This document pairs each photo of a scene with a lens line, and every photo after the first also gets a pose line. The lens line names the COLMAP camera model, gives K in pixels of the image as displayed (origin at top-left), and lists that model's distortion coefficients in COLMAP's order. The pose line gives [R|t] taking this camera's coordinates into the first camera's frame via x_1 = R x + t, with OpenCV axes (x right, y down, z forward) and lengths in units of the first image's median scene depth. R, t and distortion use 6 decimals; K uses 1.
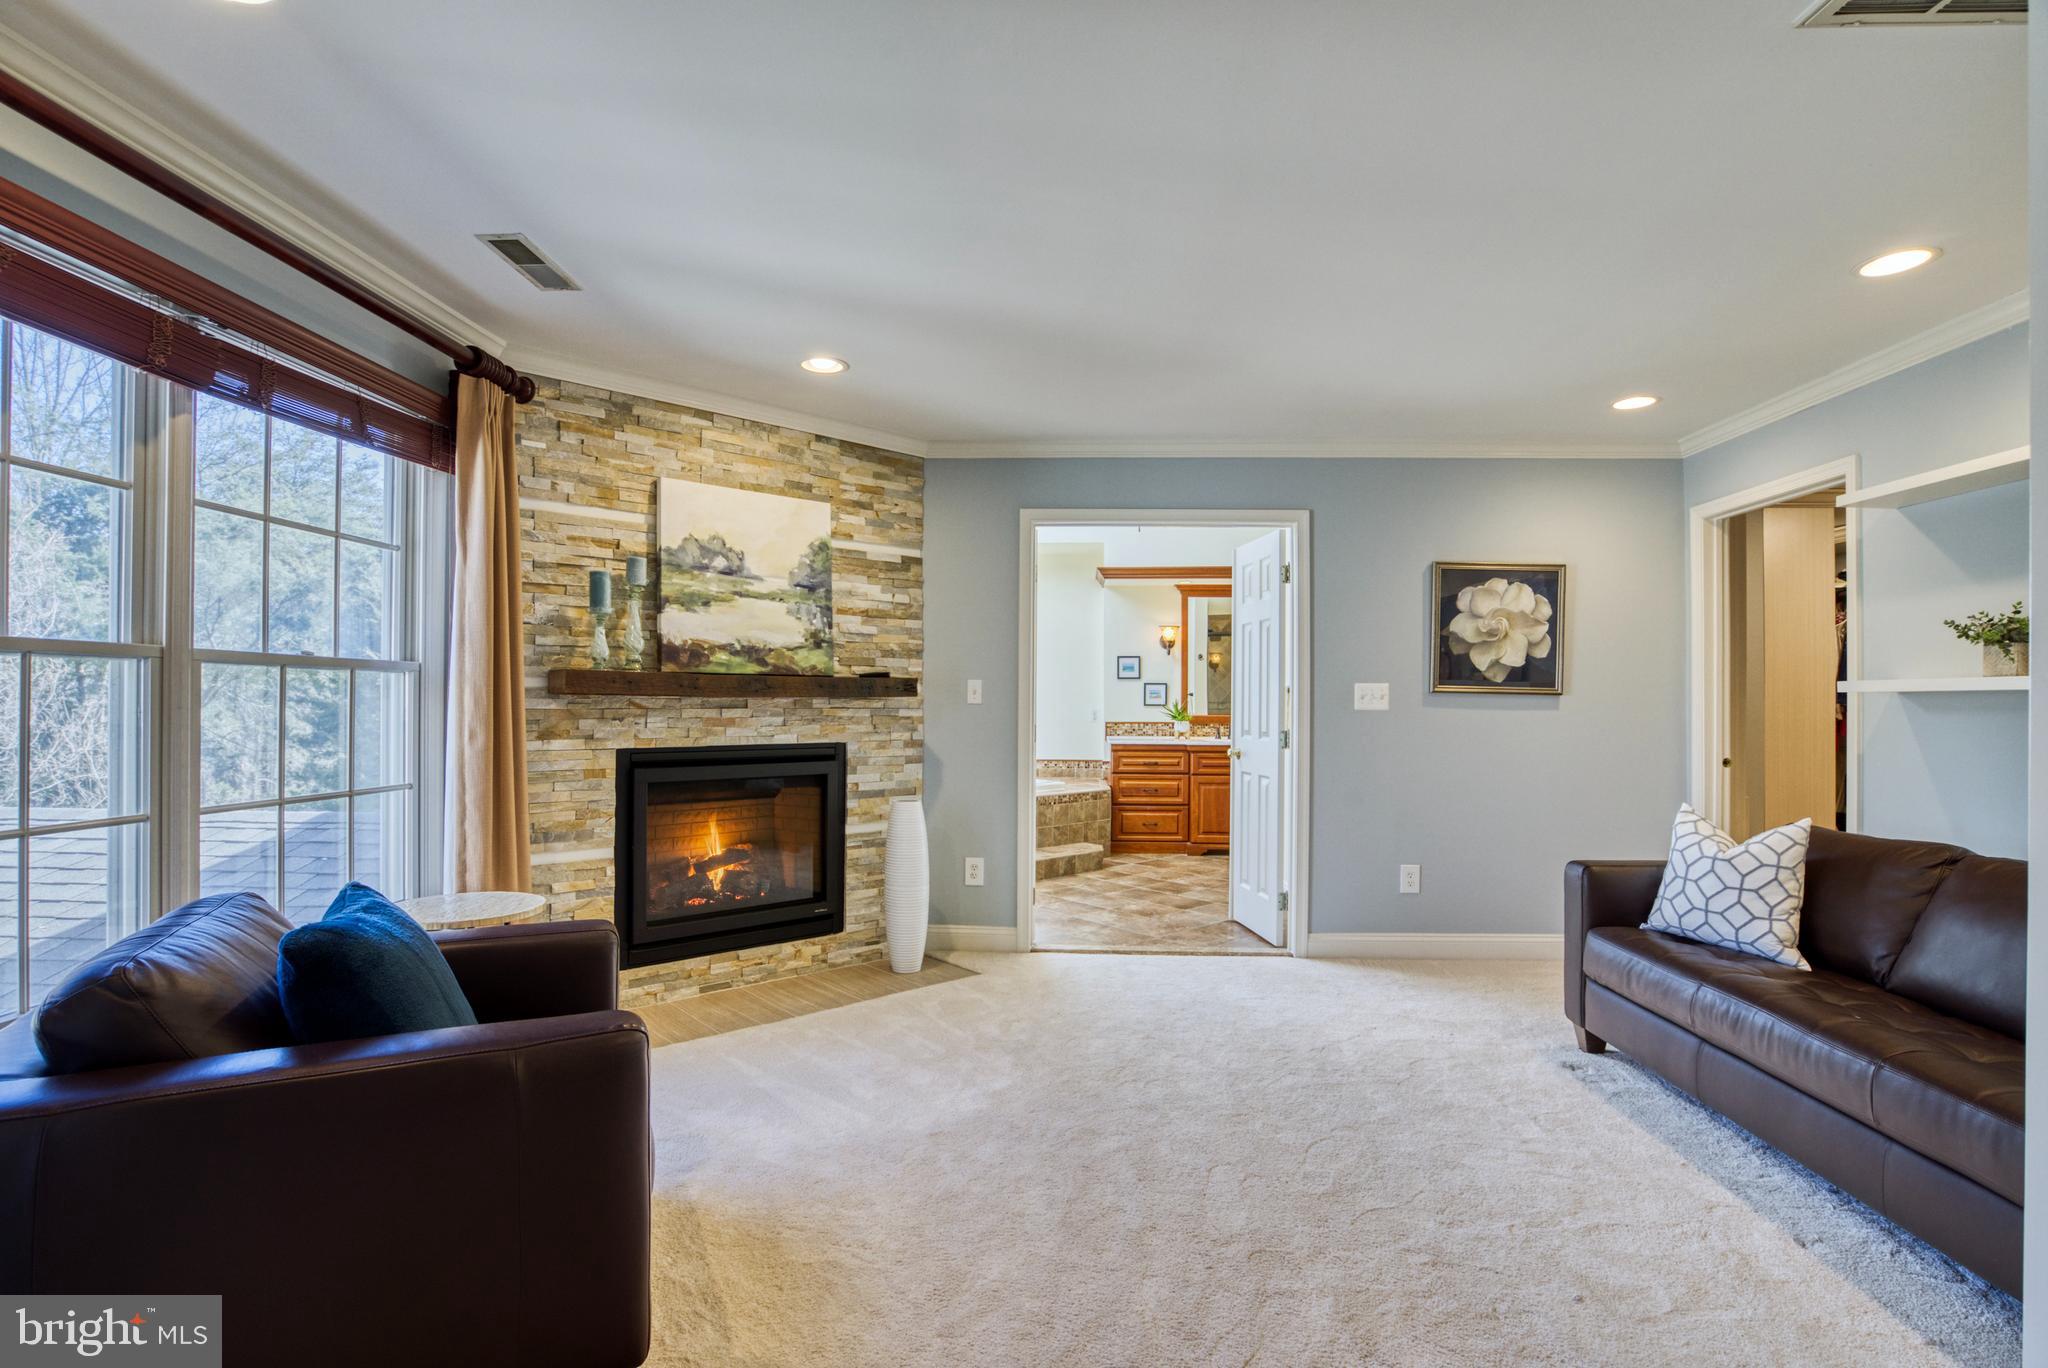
lens RADIAL K [[958.4, 0, 1024.0], [0, 958.4, 684.0], [0, 0, 1]] dist [-0.029511, 0.000110]
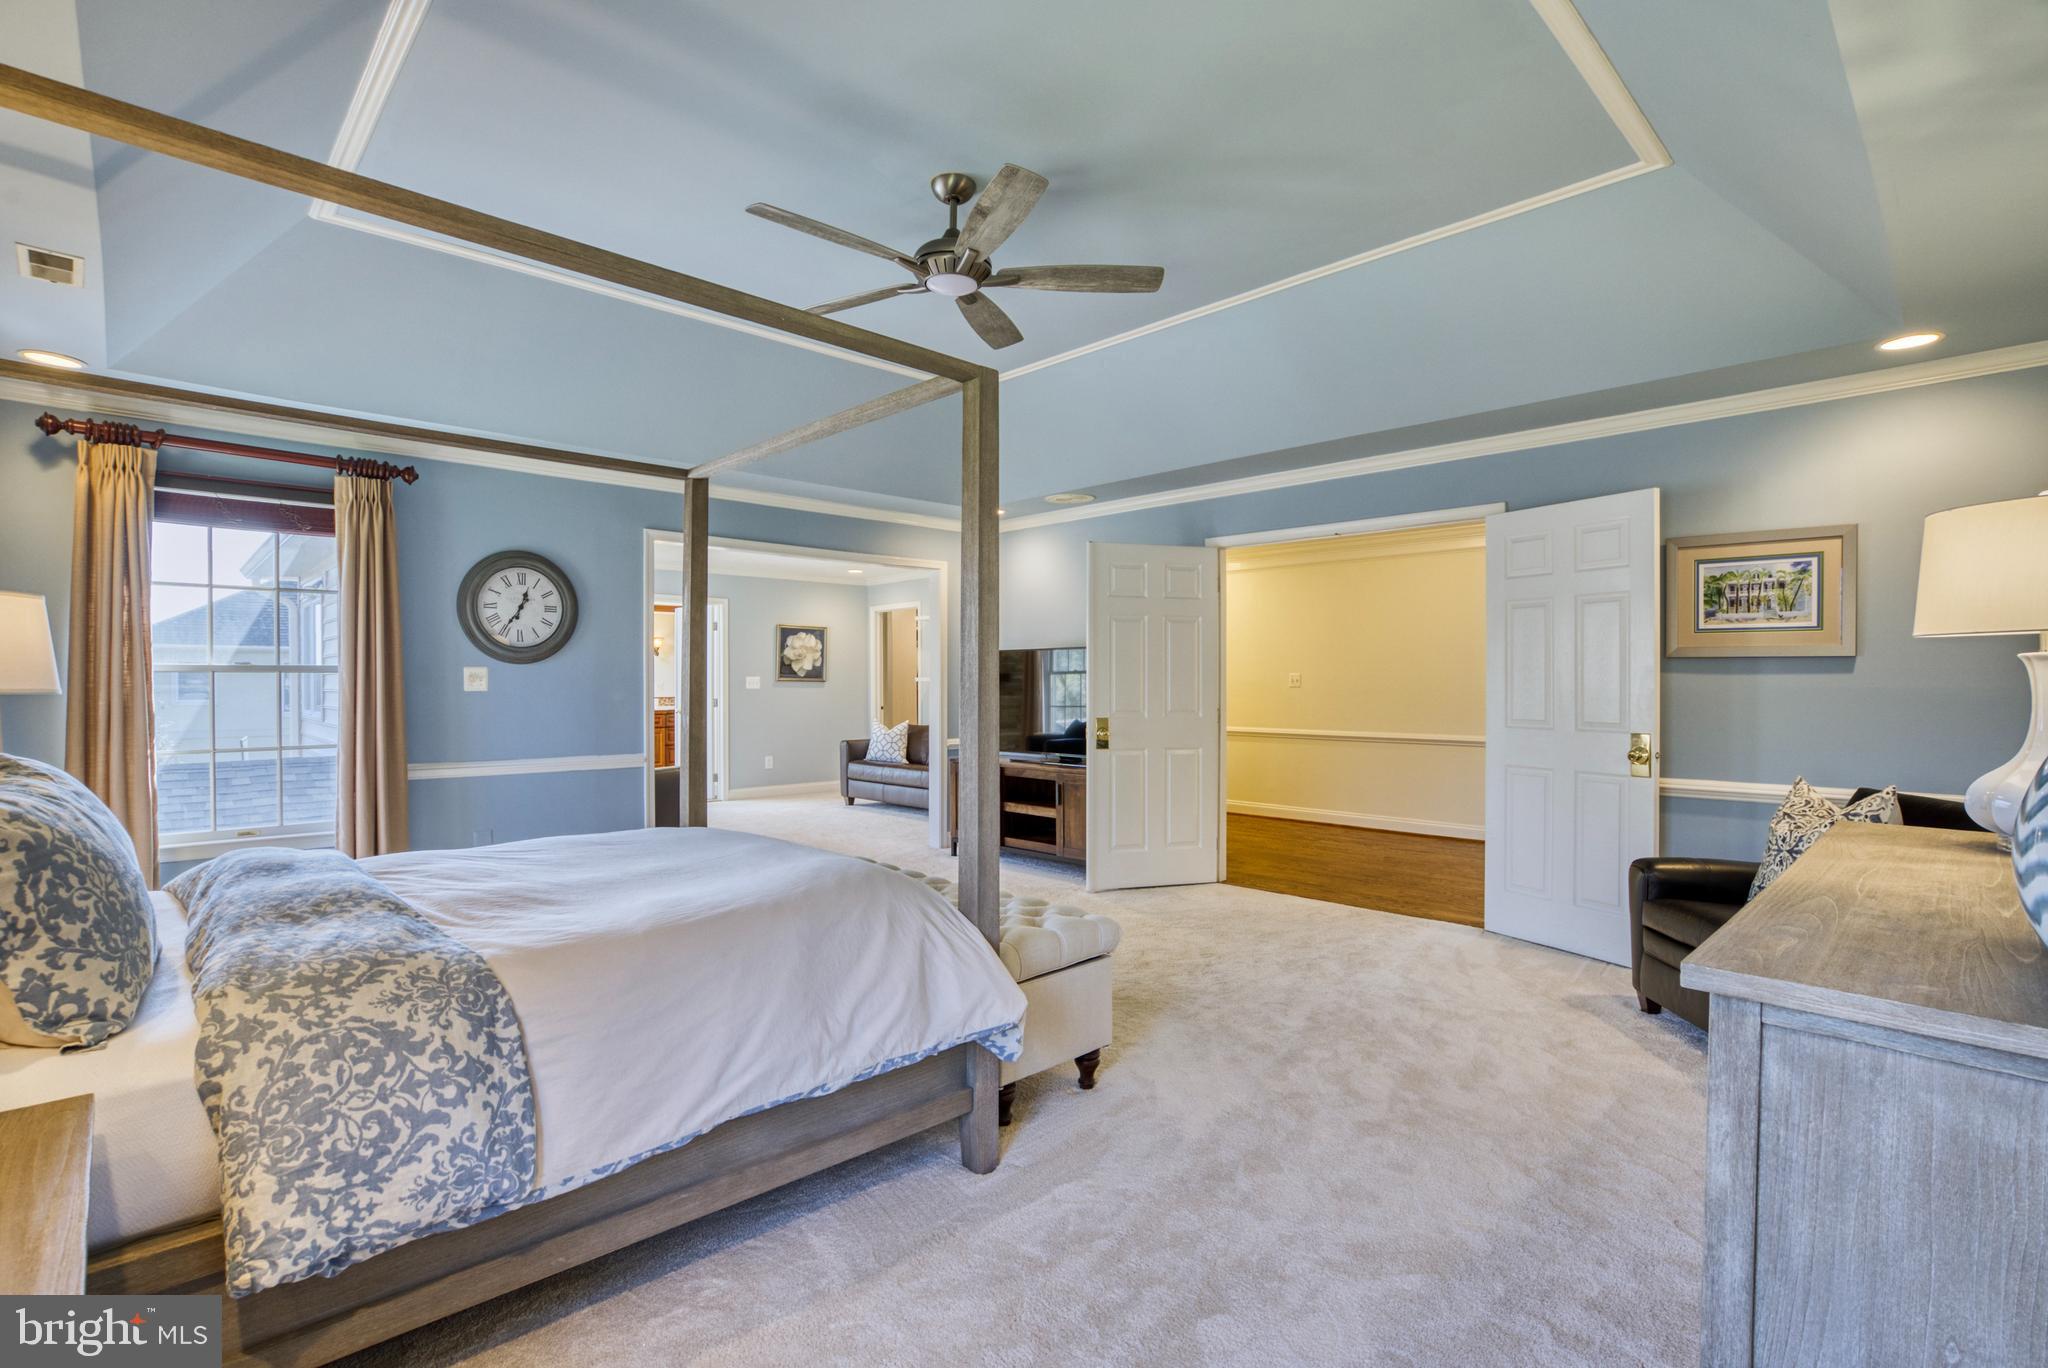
lens RADIAL K [[958.4, 0, 1024.0], [0, 958.4, 684.0], [0, 0, 1]] dist [-0.029511, 0.000110]
pose [[0.680650, -0.008462, 0.732560, -0.864590], [-0.005273, 0.999851, 0.016448, -0.025338], [-0.732590, -0.015058, 0.680504, -1.015102]]
